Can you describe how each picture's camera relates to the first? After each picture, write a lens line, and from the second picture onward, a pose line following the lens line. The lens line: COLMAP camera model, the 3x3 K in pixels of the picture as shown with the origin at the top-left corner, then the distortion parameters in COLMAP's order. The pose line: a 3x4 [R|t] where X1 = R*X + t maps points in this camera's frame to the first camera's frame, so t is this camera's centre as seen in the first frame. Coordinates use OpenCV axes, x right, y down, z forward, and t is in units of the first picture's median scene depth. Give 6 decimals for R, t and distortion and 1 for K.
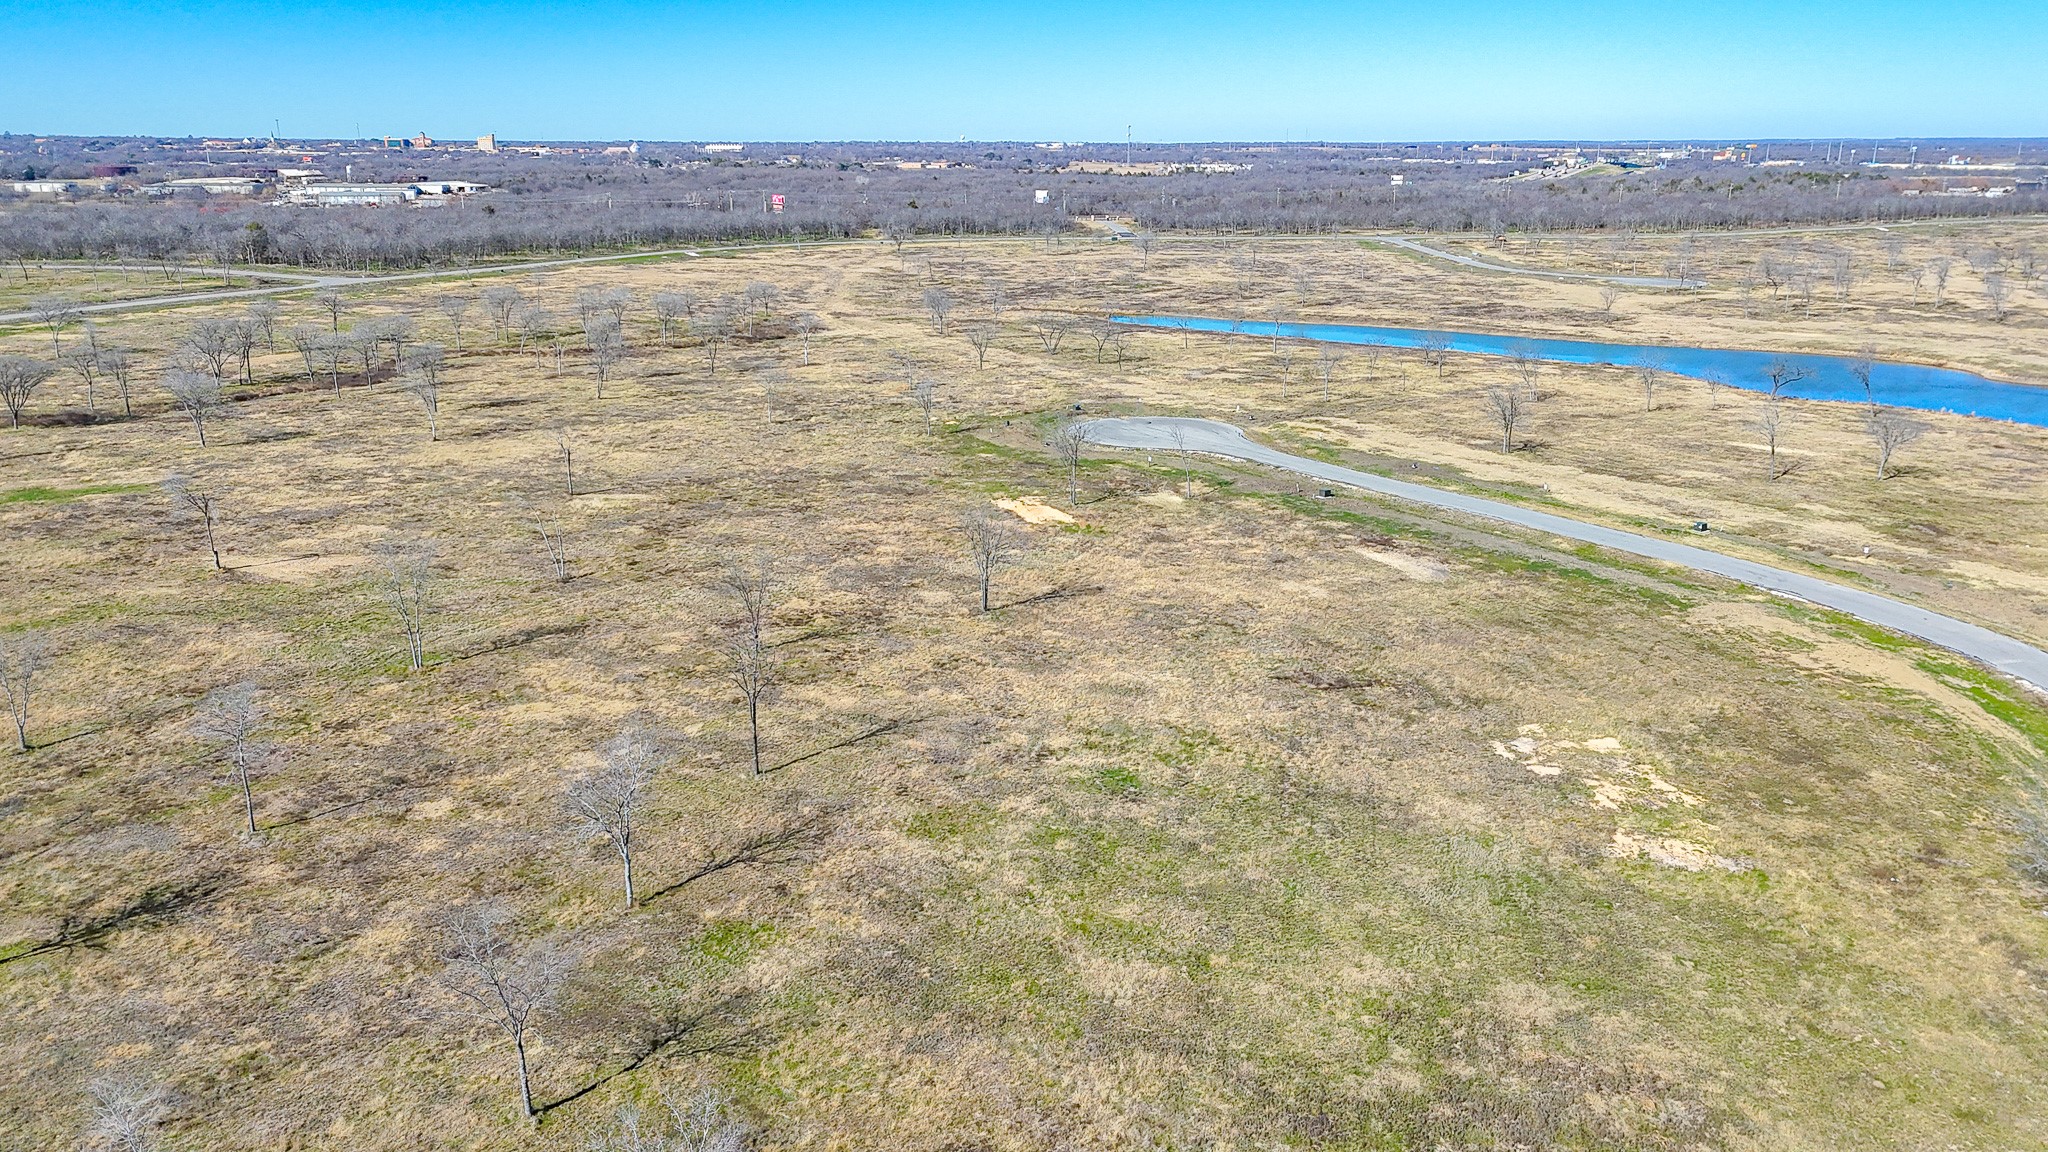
lens RADIAL K [[1510.5, 0, 1037.5], [0, 1510.5, 580.6], [0, 0, 1]] dist [0.066484, -0.056318]
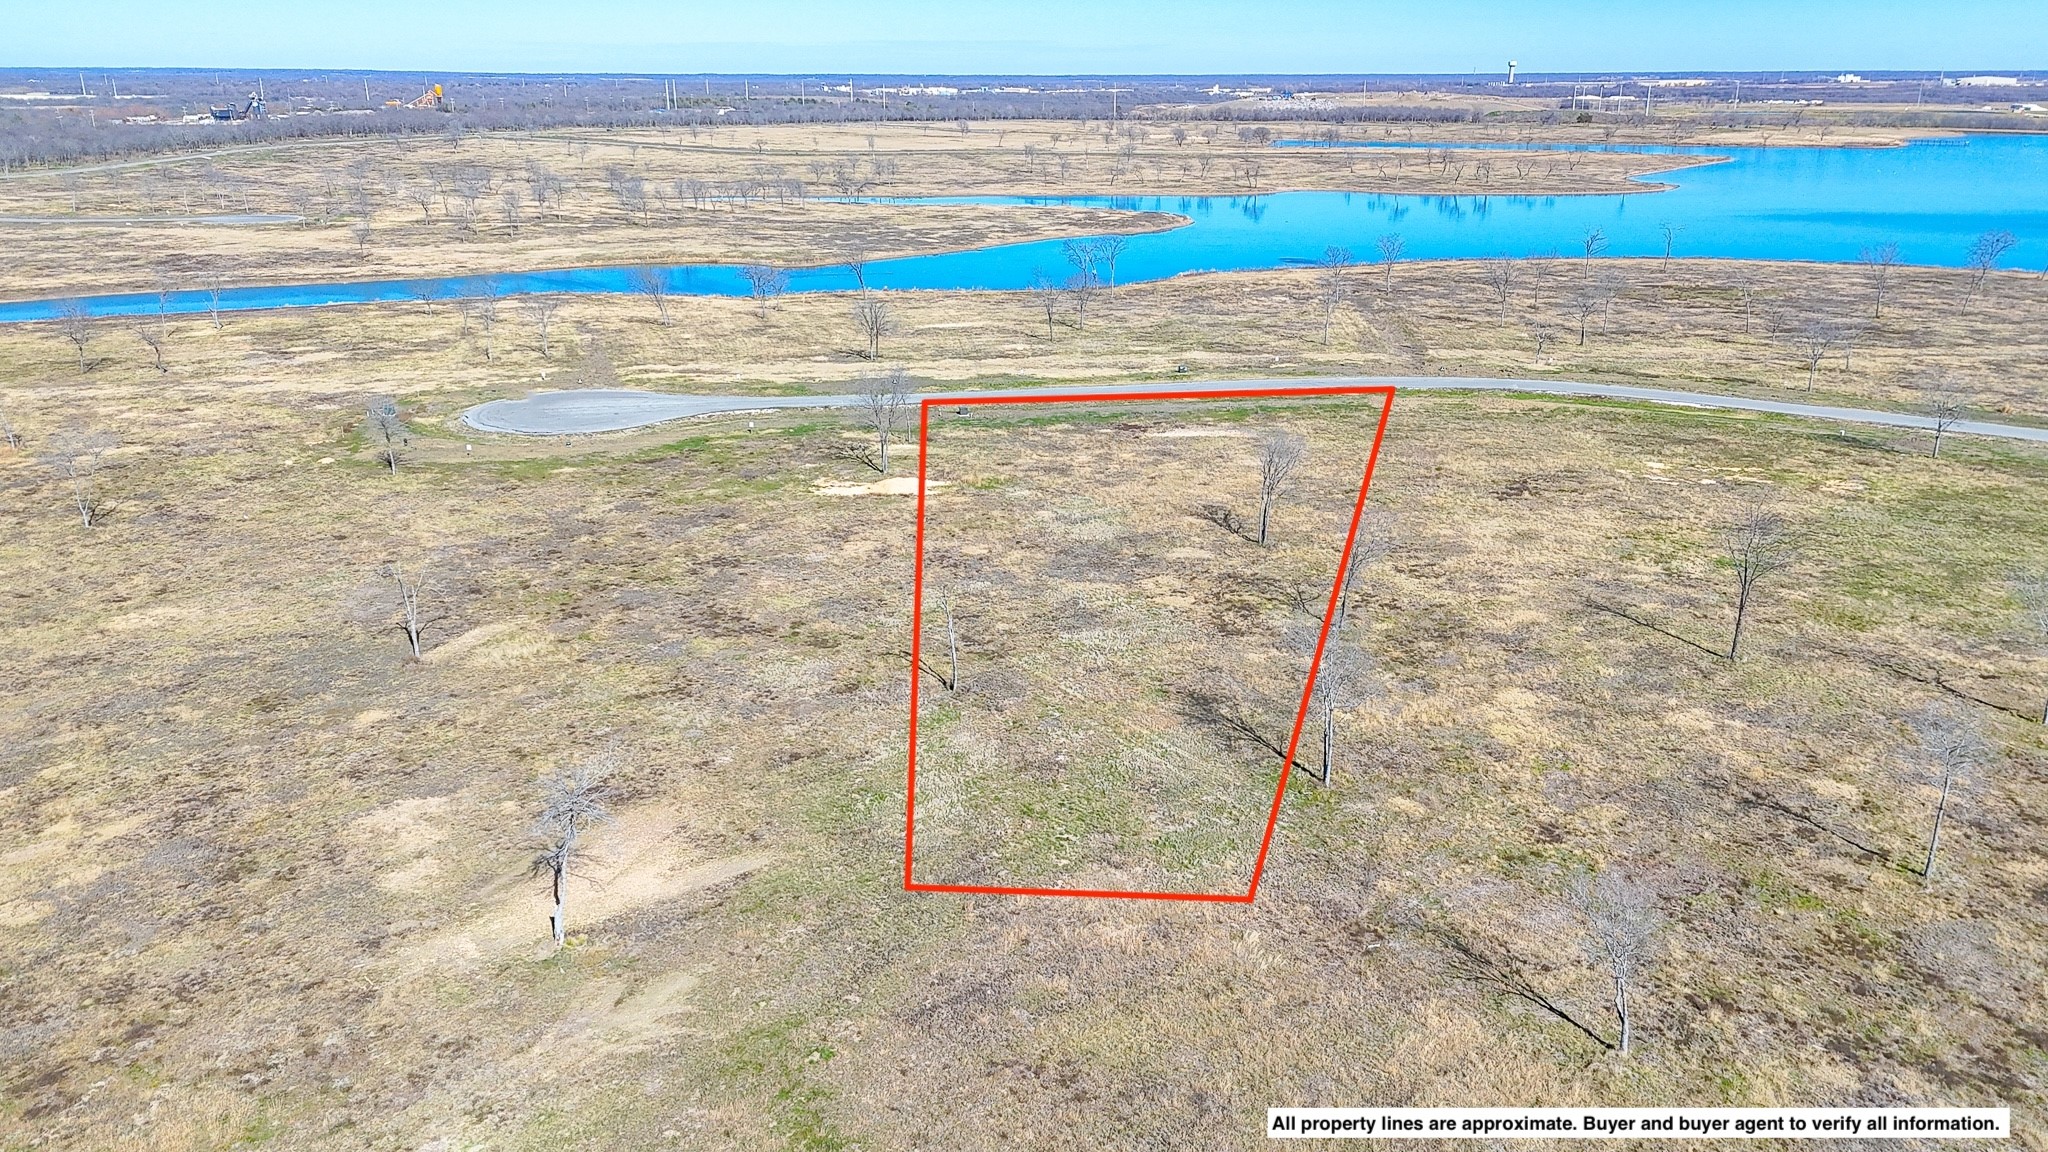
lens RADIAL K [[1510.5, 0, 1019.7], [0, 1510.5, 569.8], [0, 0, 1]] dist [0.066484, -0.056318]
pose [[0.401141, -0.283737, 0.870964, -1.285895], [0.259178, 0.947121, 0.189177, -0.257511], [-0.878586, 0.149848, 0.453467, 0.949073]]
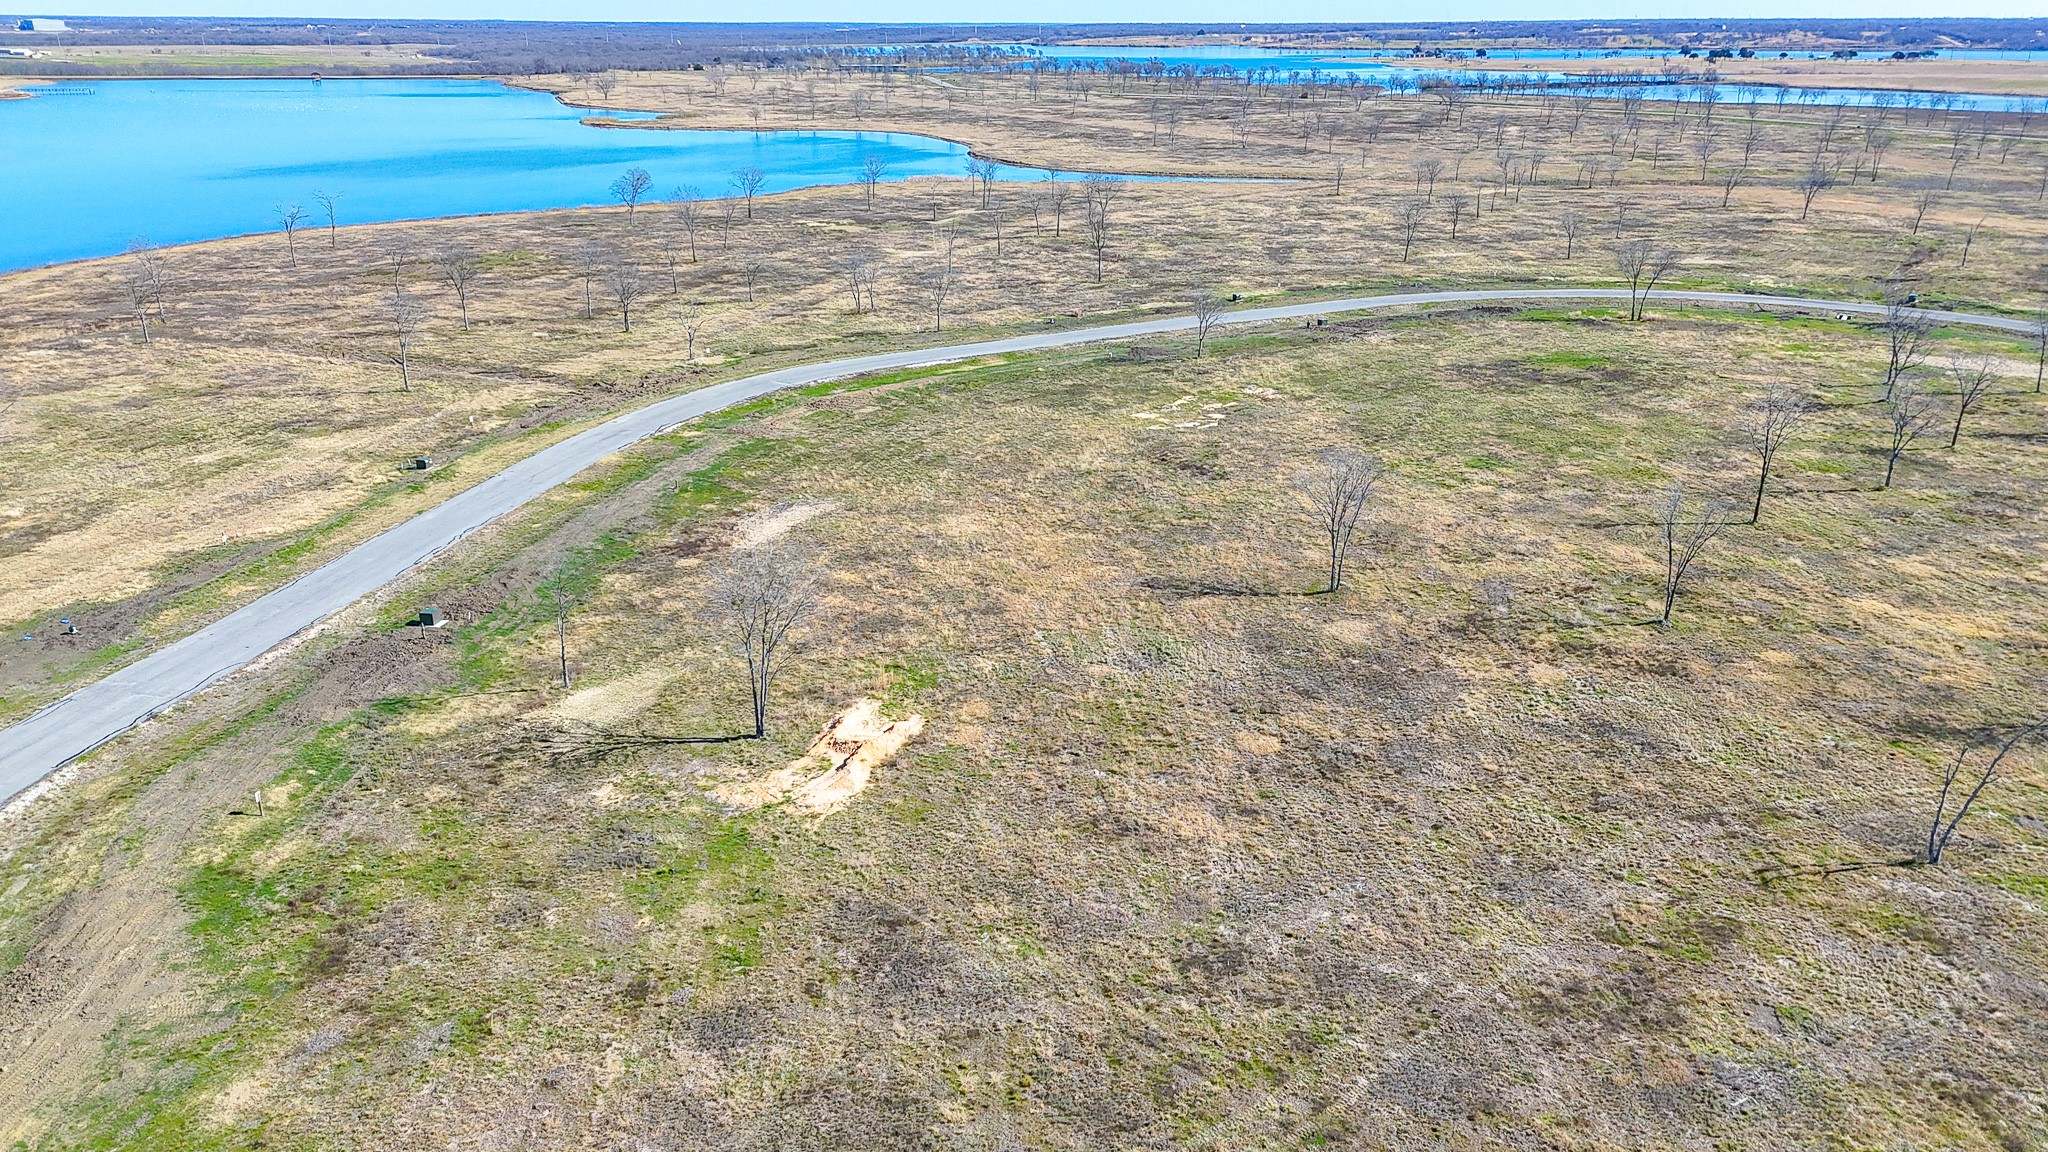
lens RADIAL K [[1510.5, 0, 1016.5], [0, 1510.5, 571.9], [0, 0, 1]] dist [0.066484, -0.056318]
pose [[-0.692281, -0.245981, 0.678411, -0.614248], [0.204778, 0.834501, 0.511541, -0.580190], [-0.691963, 0.493054, -0.527337, 2.070391]]
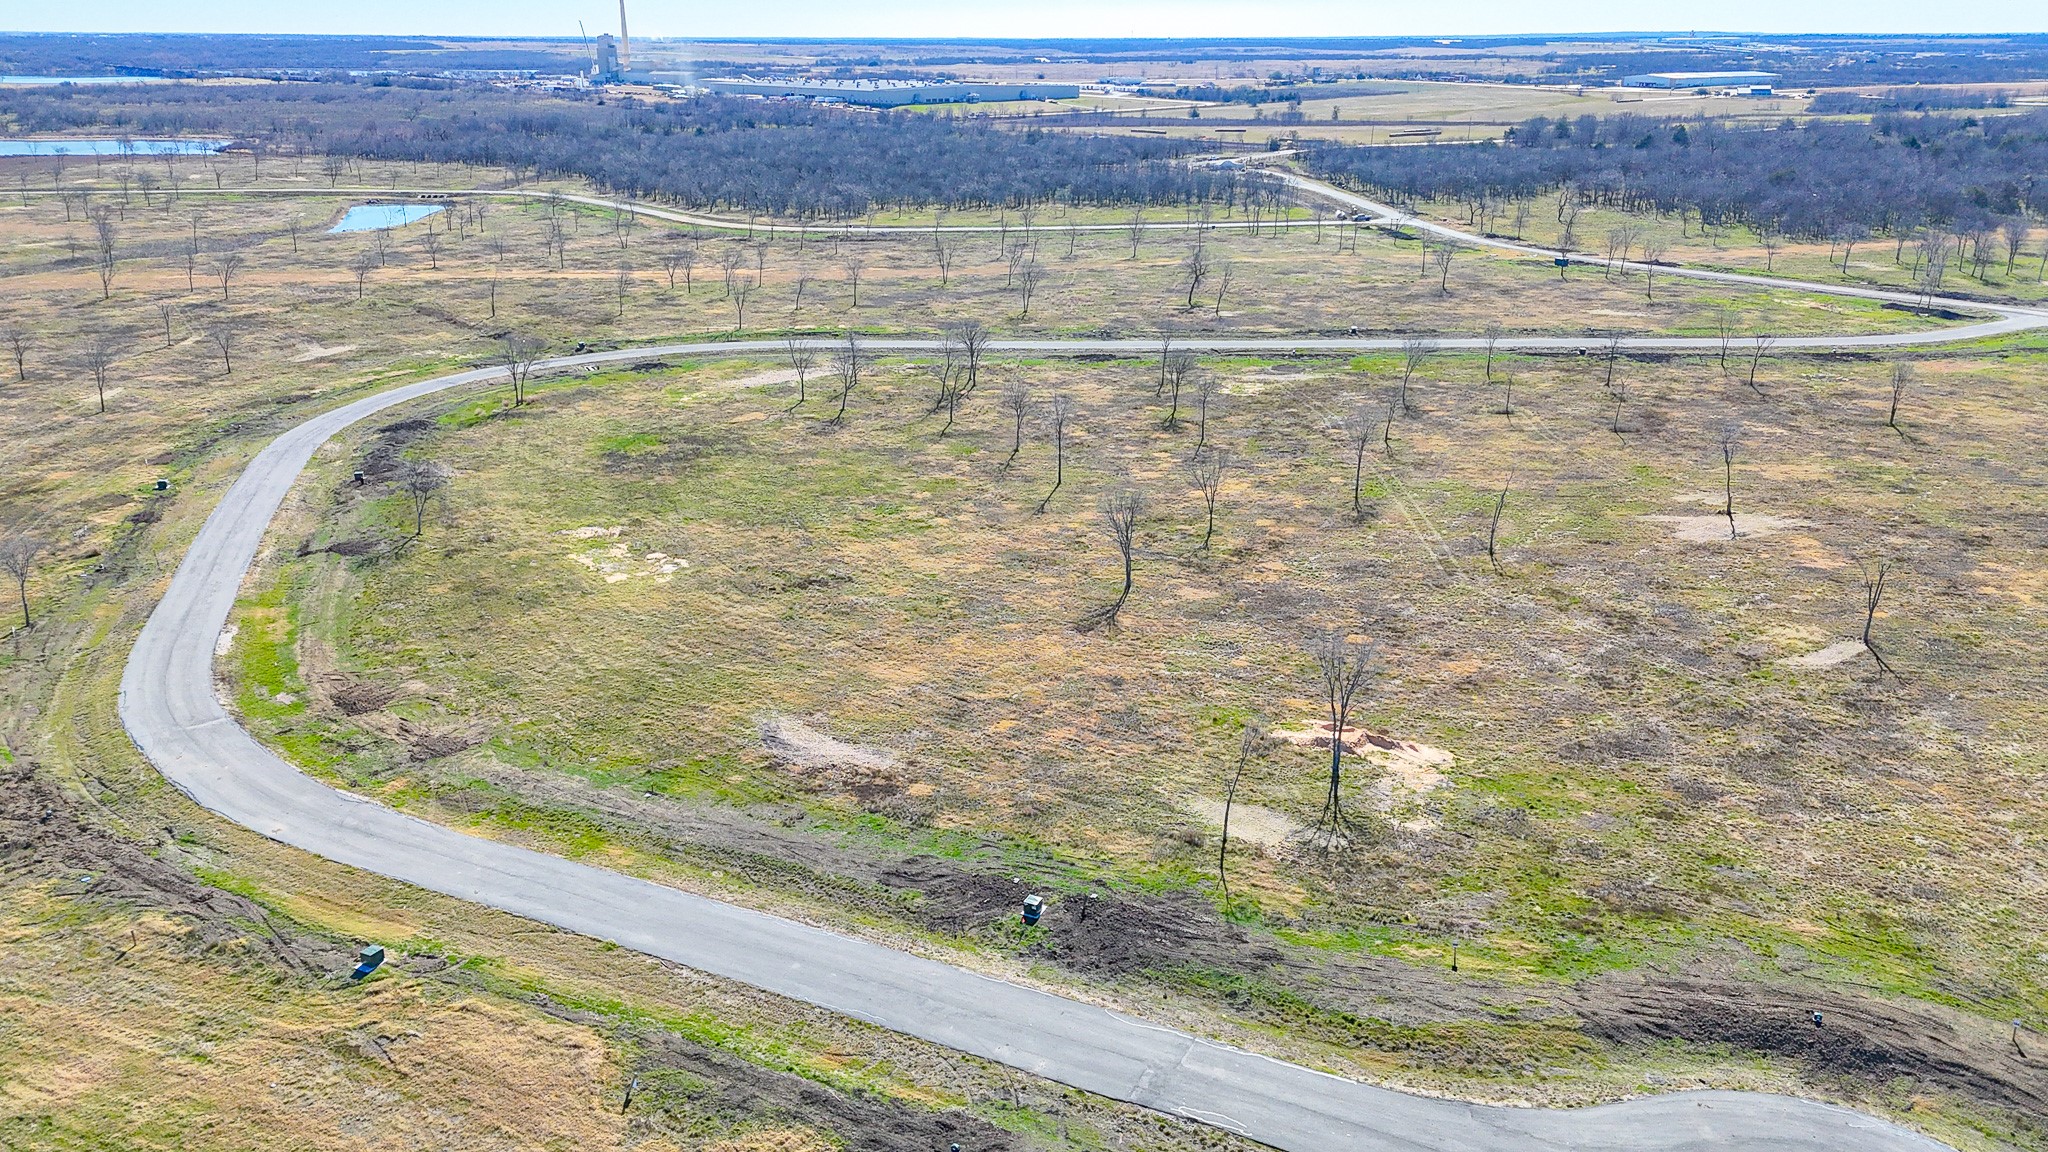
lens RADIAL K [[1510.5, 0, 1025.6], [0, 1510.5, 594.5], [0, 0, 1]] dist [0.066484, -0.056318]
pose [[-0.862682, 0.181064, -0.472224, 0.783818], [-0.138262, 0.813712, 0.564585, -0.833843], [0.486480, 0.552349, -0.676940, 2.371804]]
